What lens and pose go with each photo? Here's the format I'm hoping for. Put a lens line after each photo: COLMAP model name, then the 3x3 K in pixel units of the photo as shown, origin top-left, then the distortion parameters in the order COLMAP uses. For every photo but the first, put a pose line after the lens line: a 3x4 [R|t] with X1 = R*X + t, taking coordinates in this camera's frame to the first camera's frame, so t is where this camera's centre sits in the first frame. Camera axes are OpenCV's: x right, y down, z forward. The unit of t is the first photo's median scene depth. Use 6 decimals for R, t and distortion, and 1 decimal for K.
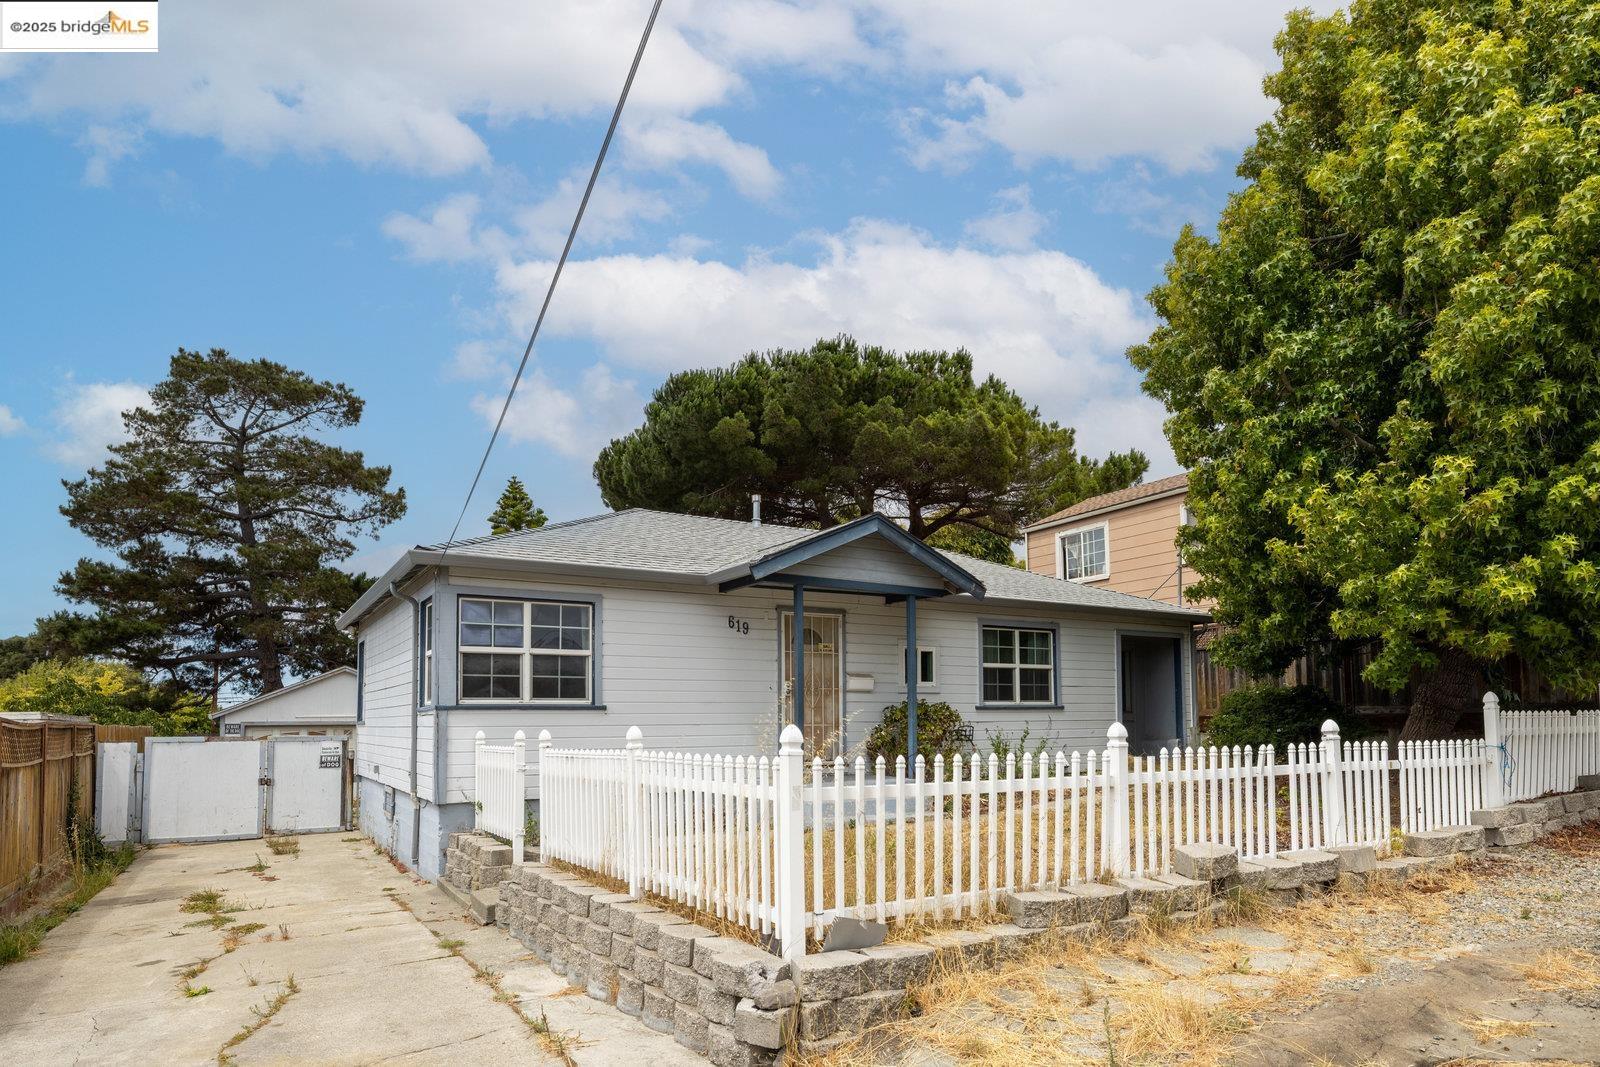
lens RADIAL K [[926.1, 0, 803.1], [0, 926.1, 664.9], [0, 0, 1]] dist [-0.000045, -0.001127]
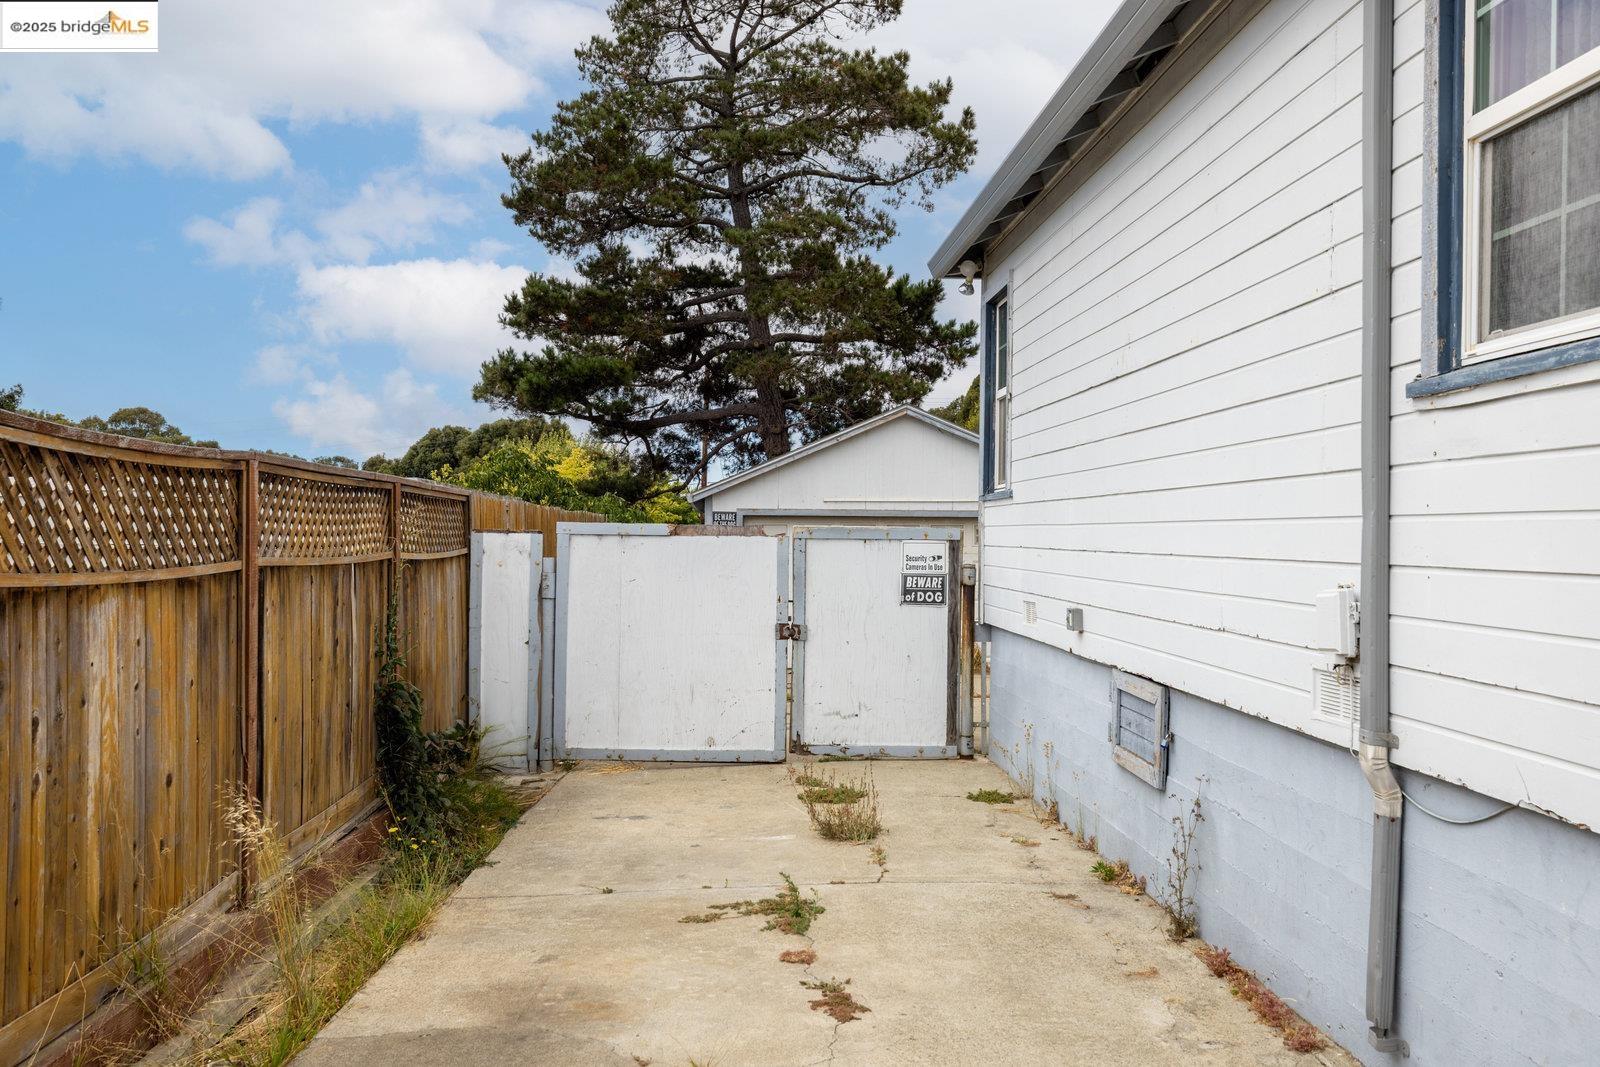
lens RADIAL K [[1450.4, 0, 795.0], [0, 1450.4, 532.7], [0, 0, 1]] dist [0.002915, -0.000033]
pose [[0.875564, 0.016313, -0.482826, -0.137631], [0.013196, 0.998249, 0.057658, 0.022555], [0.482921, -0.056854, 0.873816, 0.225550]]
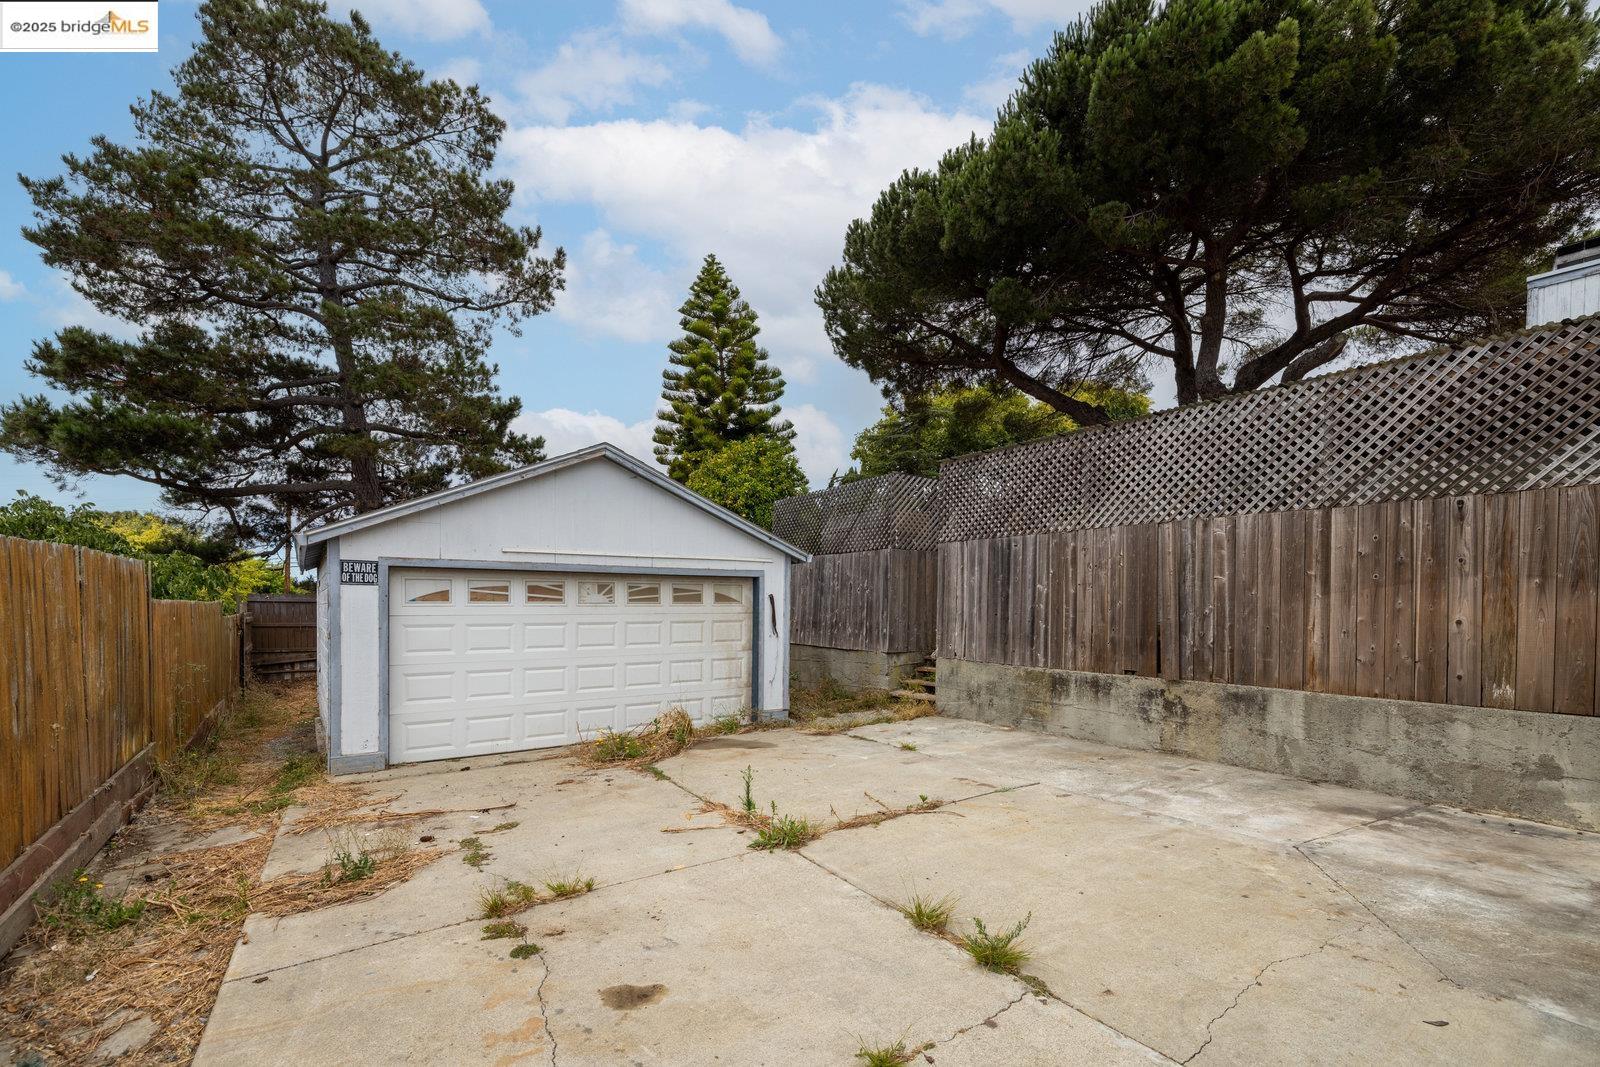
lens RADIAL K [[687.5, 0, 801.2], [0, 687.5, 612.8], [0, 0, 1]] dist [0.000038, -0.000971]
pose [[0.996283, 0.013813, 0.085027, -0.439941], [-0.020663, 0.996563, 0.080219, 0.055777], [-0.083626, -0.081678, 0.993144, 0.662375]]
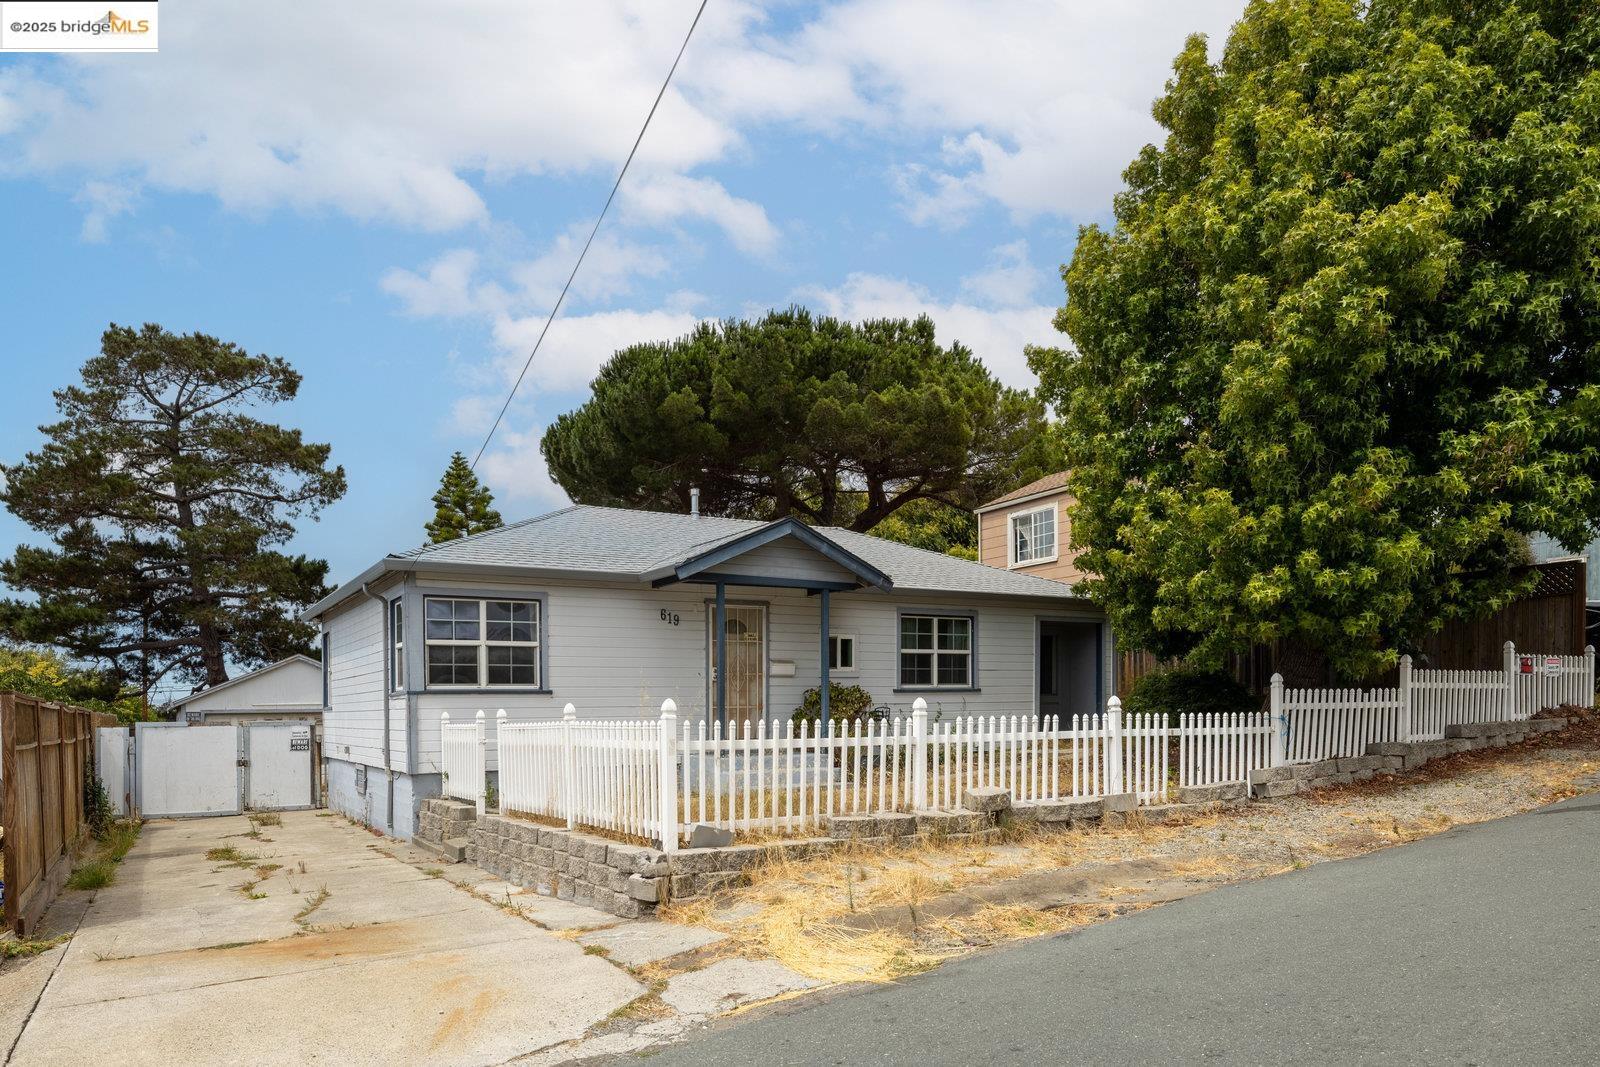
lens RADIAL K [[1039.0, 0, 744.1], [0, 1039.0, 697.4], [0, 0, 1]] dist [-0.005166, -0.001010]
pose [[0.999400, -0.005578, -0.034171, 0.024856], [0.007218, 0.998818, 0.048072, -0.002568], [0.033863, -0.048290, 0.998259, -0.099743]]
